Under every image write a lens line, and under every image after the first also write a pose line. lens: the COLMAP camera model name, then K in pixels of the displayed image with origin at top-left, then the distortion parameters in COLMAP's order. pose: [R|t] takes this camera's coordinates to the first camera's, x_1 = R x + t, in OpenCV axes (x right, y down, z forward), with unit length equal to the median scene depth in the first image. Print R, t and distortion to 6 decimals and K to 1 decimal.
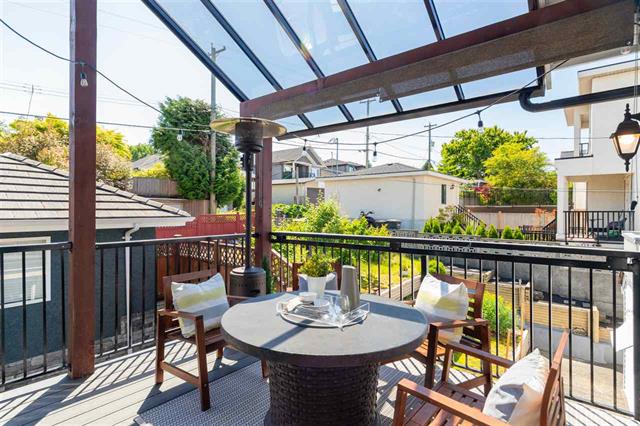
lens RADIAL K [[331.1, 0, 320.0], [0, 331.1, 213.0], [0, 0, 1]] dist [0.000615, 0.000423]
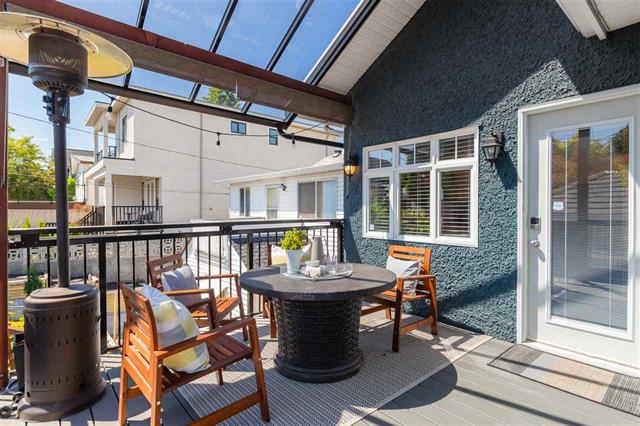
lens RADIAL K [[331.1, 0, 320.0], [0, 331.1, 213.0], [0, 0, 1]] dist [0.000615, 0.000423]
pose [[0.171106, -0.013411, 0.985161, -0.707609], [0.009113, 0.999886, 0.012029, 0.029860], [-0.985210, 0.006920, 0.171209, 0.432002]]
